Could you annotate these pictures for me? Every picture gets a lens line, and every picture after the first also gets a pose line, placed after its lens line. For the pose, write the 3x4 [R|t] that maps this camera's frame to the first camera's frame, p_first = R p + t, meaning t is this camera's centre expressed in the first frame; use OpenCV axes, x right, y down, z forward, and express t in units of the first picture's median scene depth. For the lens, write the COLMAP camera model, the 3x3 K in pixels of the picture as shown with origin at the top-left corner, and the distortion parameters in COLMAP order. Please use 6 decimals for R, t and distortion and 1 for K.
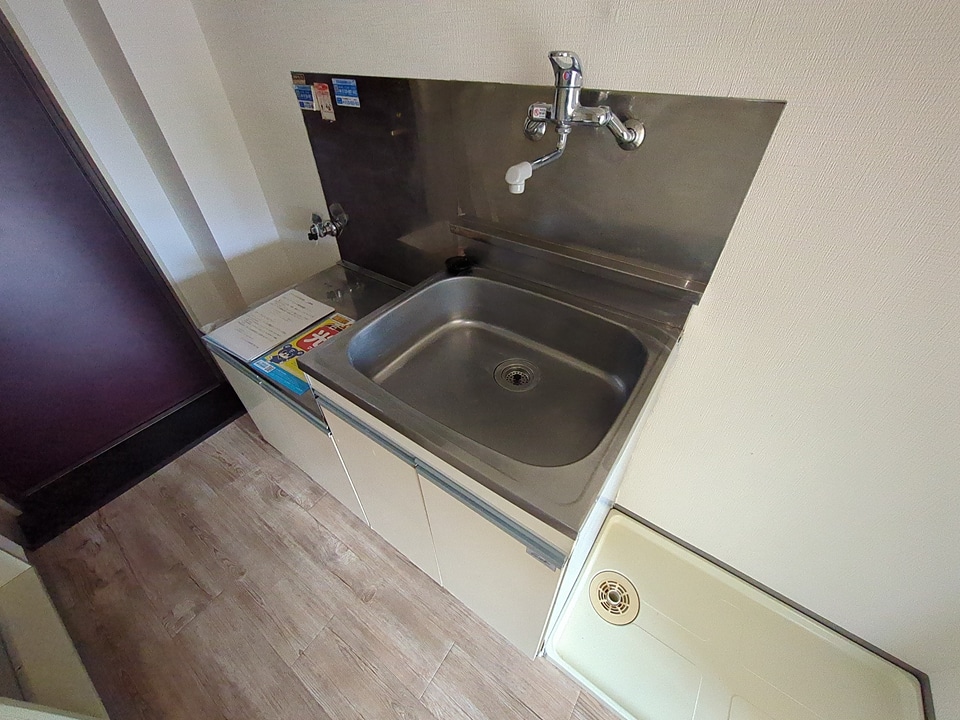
lens RADIAL K [[377.3, 0, 480.0], [0, 377.3, 360.0], [0, 0, 1]] dist [-0.002615, -0.000674]
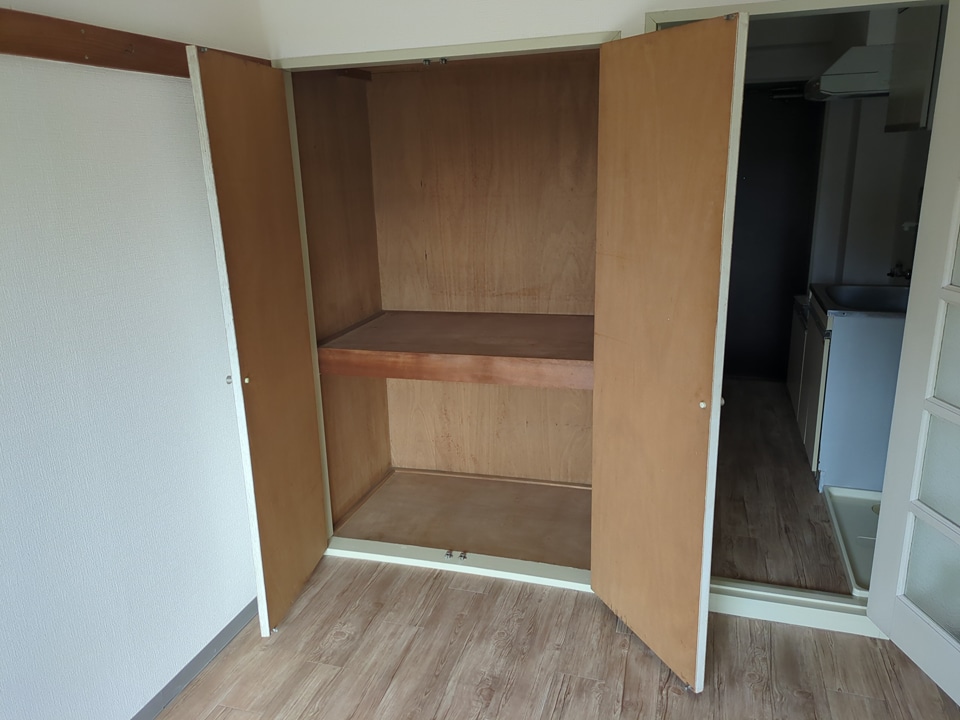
lens RADIAL K [[727.3, 0, 480.0], [0, 727.3, 360.0], [0, 0, 1]] dist [-0.001702, -0.004653]
pose [[0.309283, 0.264078, -0.913568, 2.010799], [-0.598214, 0.800813, 0.028963, 0.946528], [0.739245, 0.537552, 0.405653, -1.350874]]
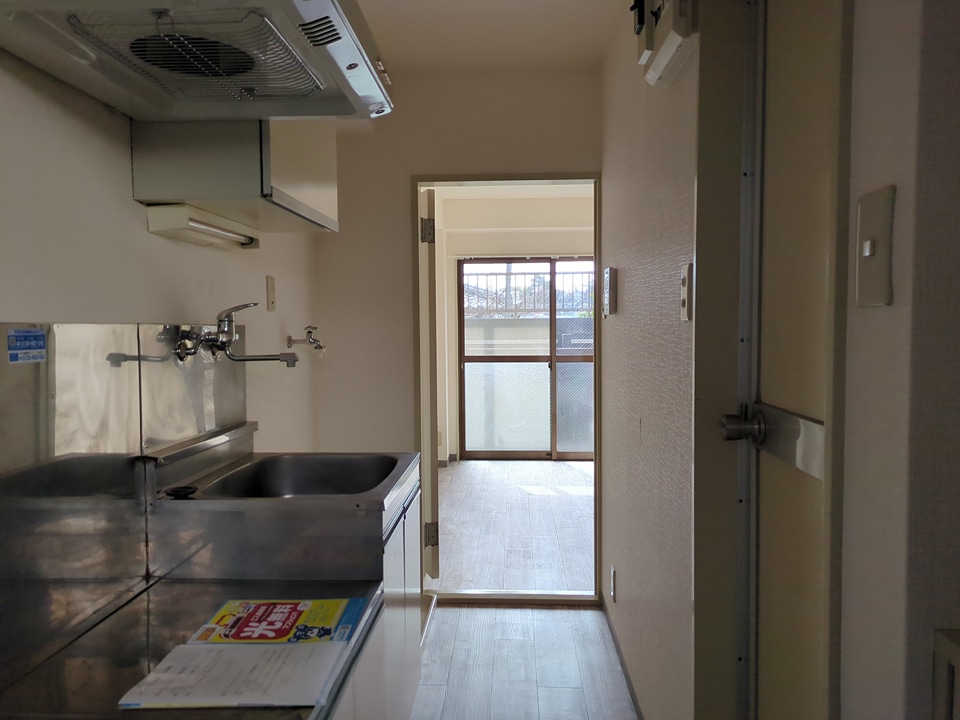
lens RADIAL K [[706.6, 0, 480.0], [0, 706.6, 360.0], [0, 0, 1]] dist [0.030048, -0.005431]
pose [[-0.531583, -0.032889, 0.846367, -1.574397], [0.559631, 0.736431, 0.380109, -0.627221], [-0.635792, 0.675713, -0.373068, 0.849590]]
